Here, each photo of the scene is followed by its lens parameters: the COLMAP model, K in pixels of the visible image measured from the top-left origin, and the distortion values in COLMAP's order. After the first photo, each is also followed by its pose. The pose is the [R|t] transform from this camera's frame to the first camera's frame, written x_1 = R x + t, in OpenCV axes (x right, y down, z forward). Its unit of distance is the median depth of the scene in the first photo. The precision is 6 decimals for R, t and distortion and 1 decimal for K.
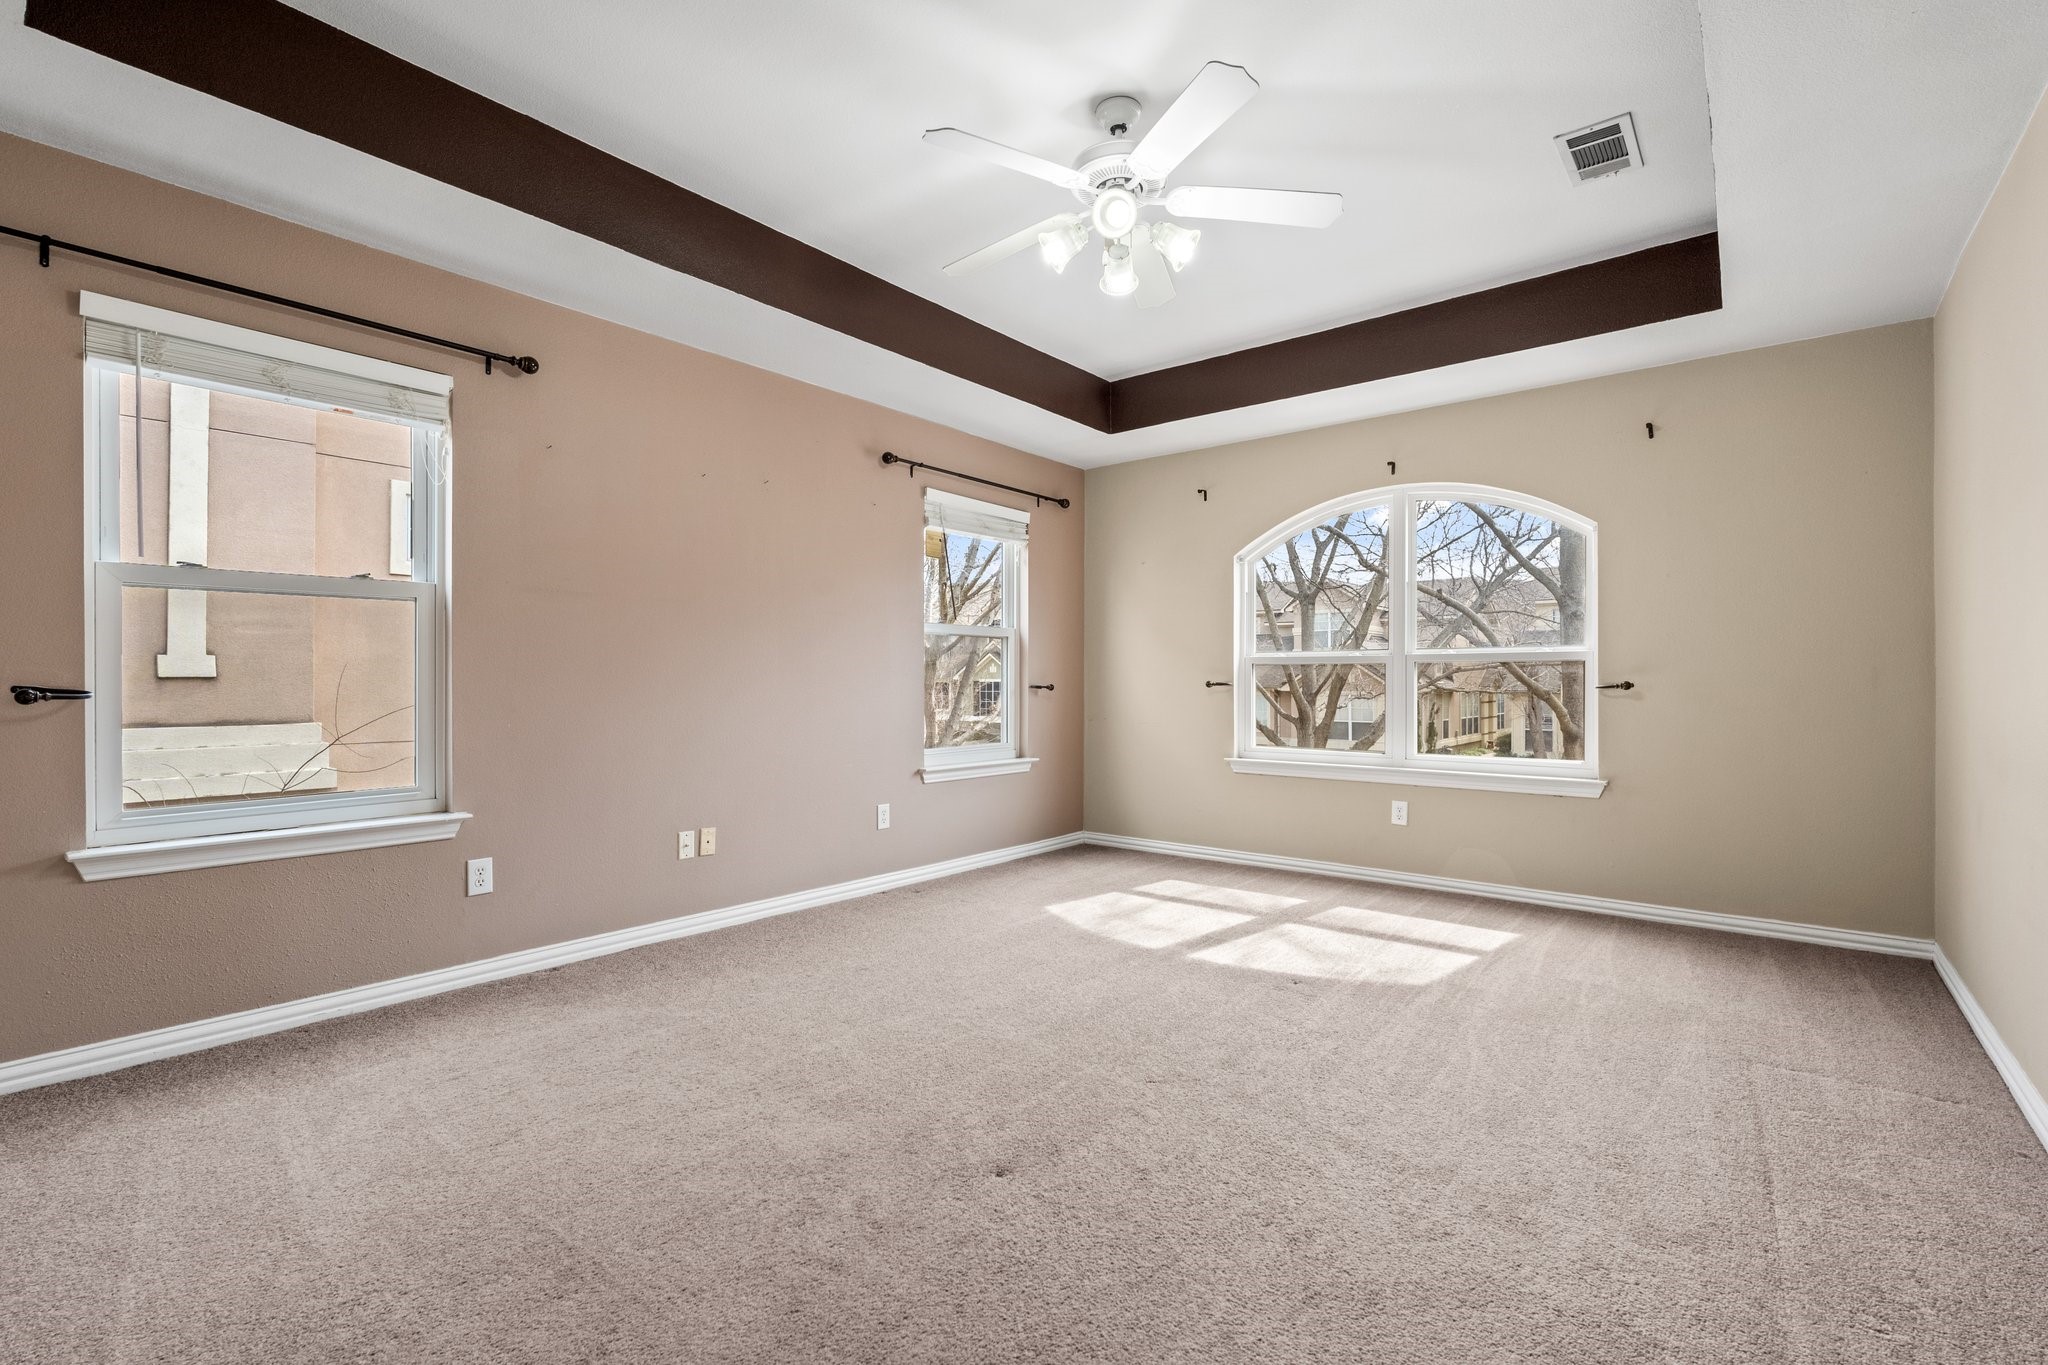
lens RADIAL K [[924.2, 0, 1024.0], [0, 924.2, 682.5], [0, 0, 1]] dist [-0.003490, 0.000197]
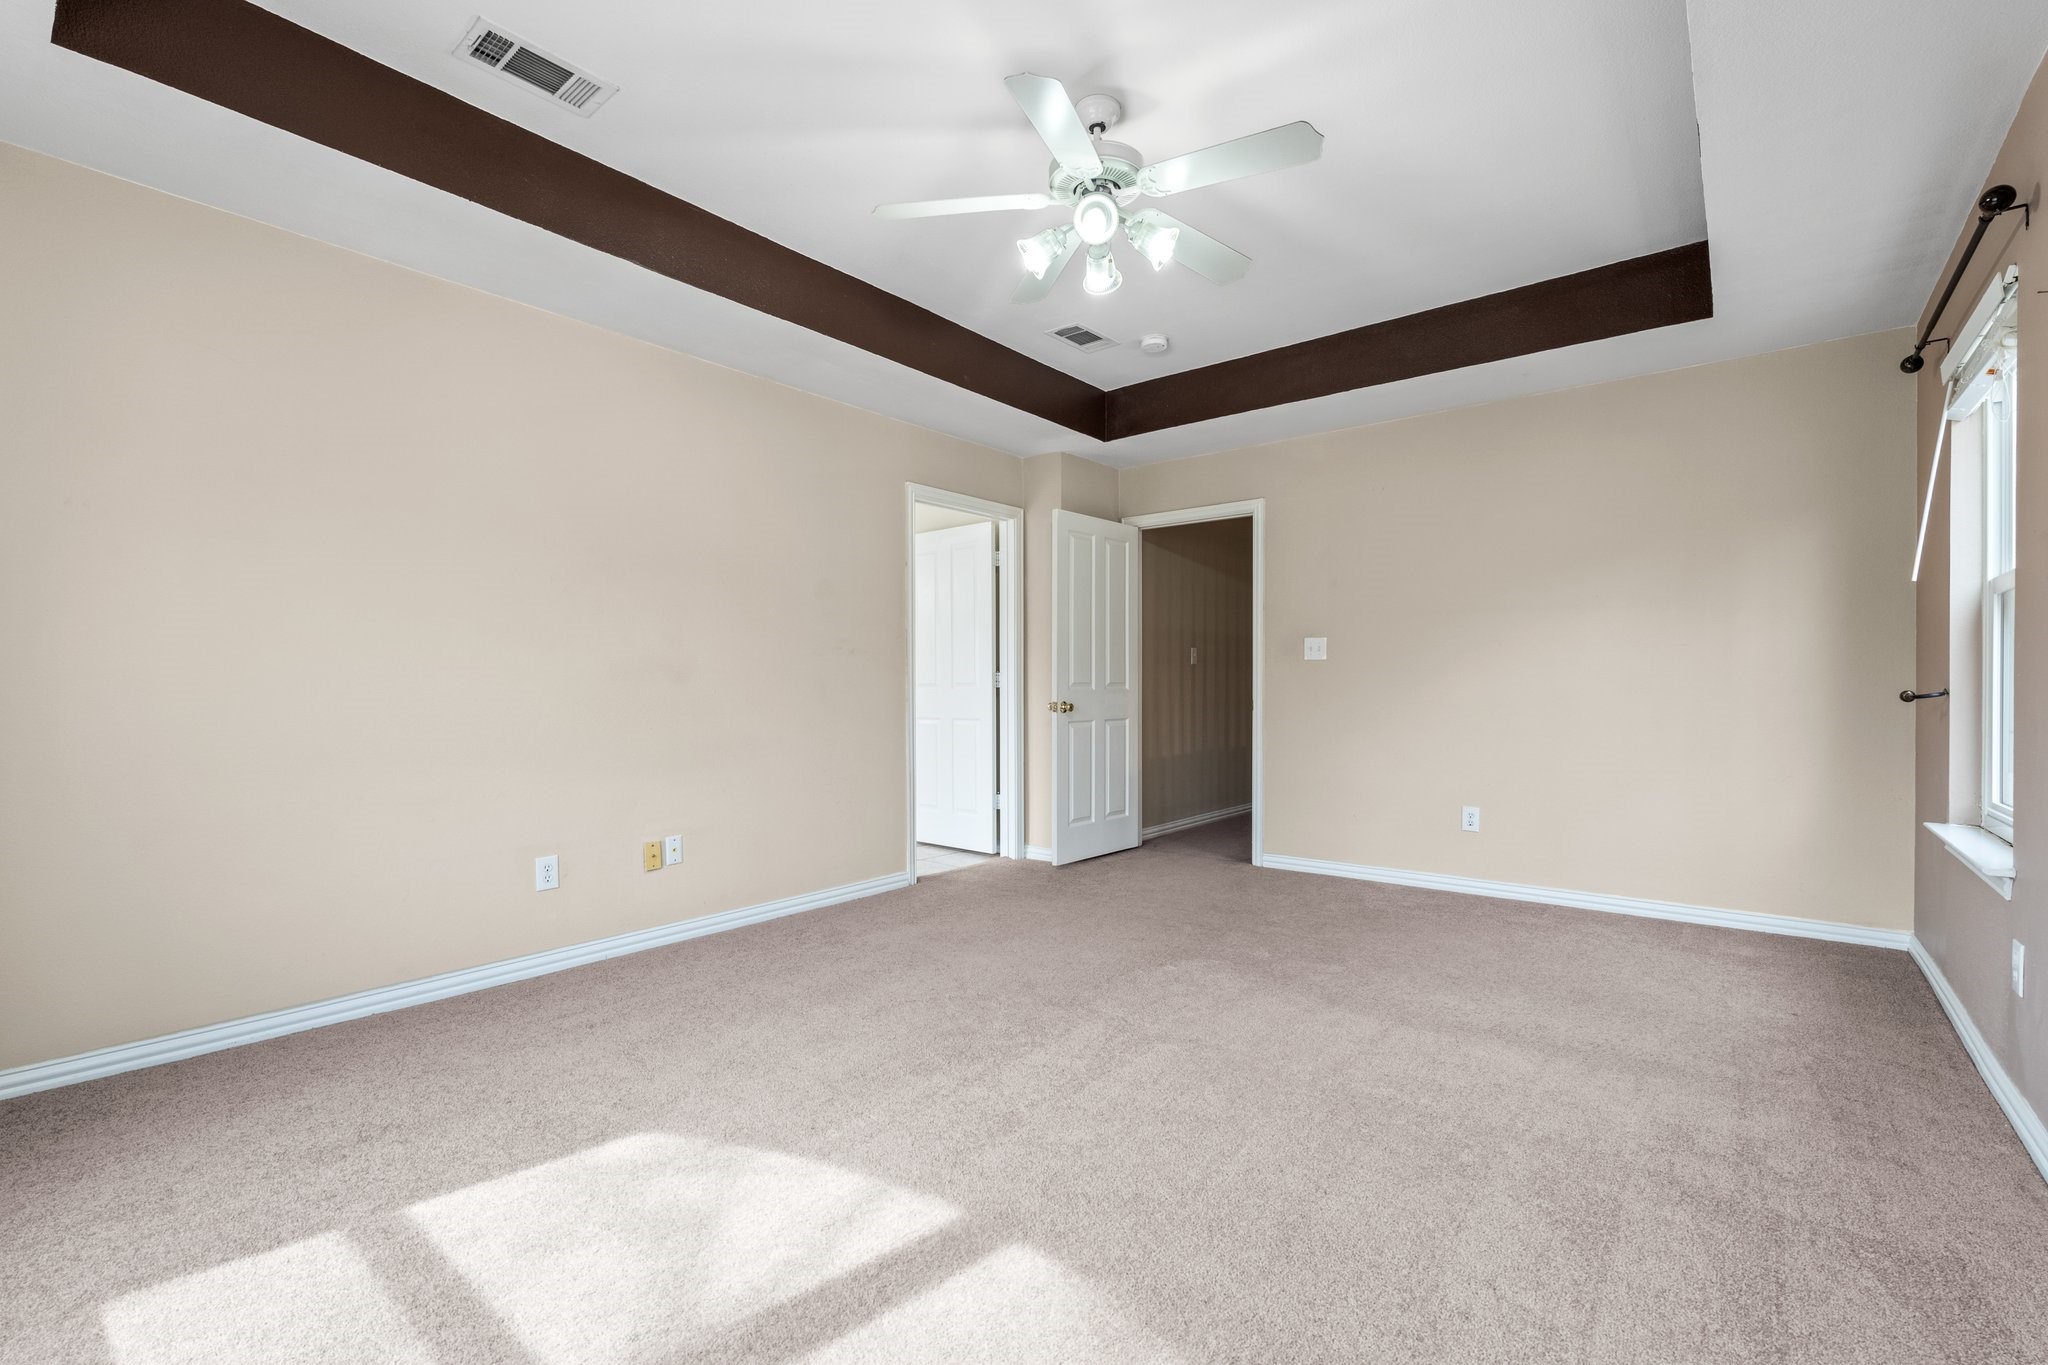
lens RADIAL K [[888.5, 0, 1029.9], [0, 888.5, 688.6], [0, 0, 1]] dist [-0.002499, -0.000033]
pose [[-1.000000, 0.000008, 0.000214, 0.118835], [0.000010, 0.999953, 0.009649, -0.002631], [-0.000214, 0.009649, -0.999953, 1.315027]]
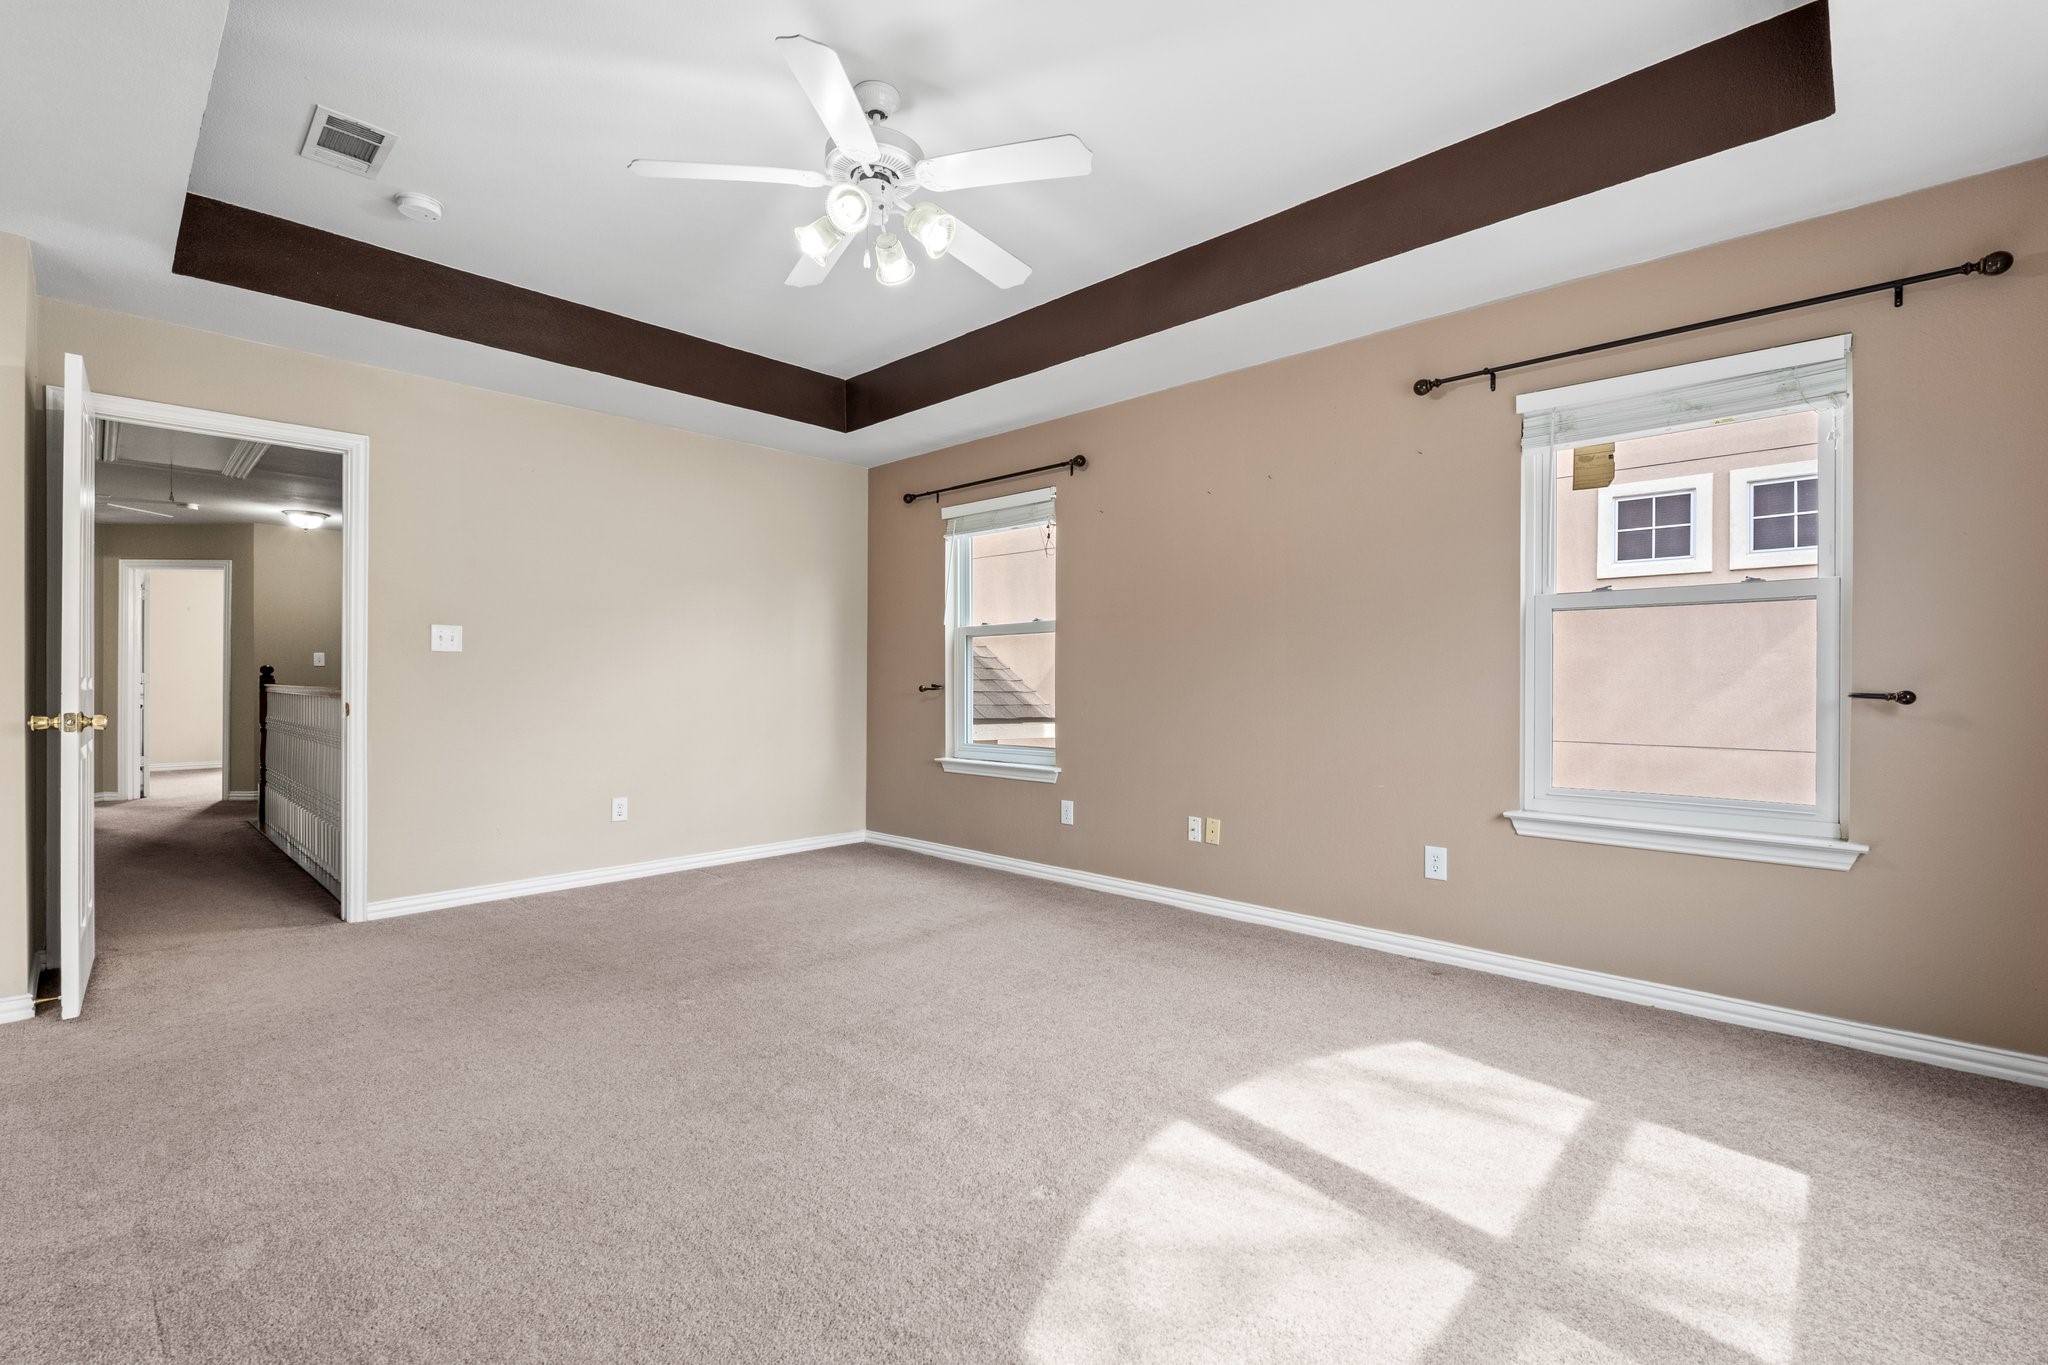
lens RADIAL K [[893.0, 0, 1016.9], [0, 893.0, 679.5], [0, 0, 1]] dist [-0.022420, -0.000076]
pose [[-0.079615, -0.005612, -0.996810, 0.688040], [-0.007742, 0.999957, -0.005011, 0.001650], [0.996796, 0.007318, -0.079656, 0.823761]]
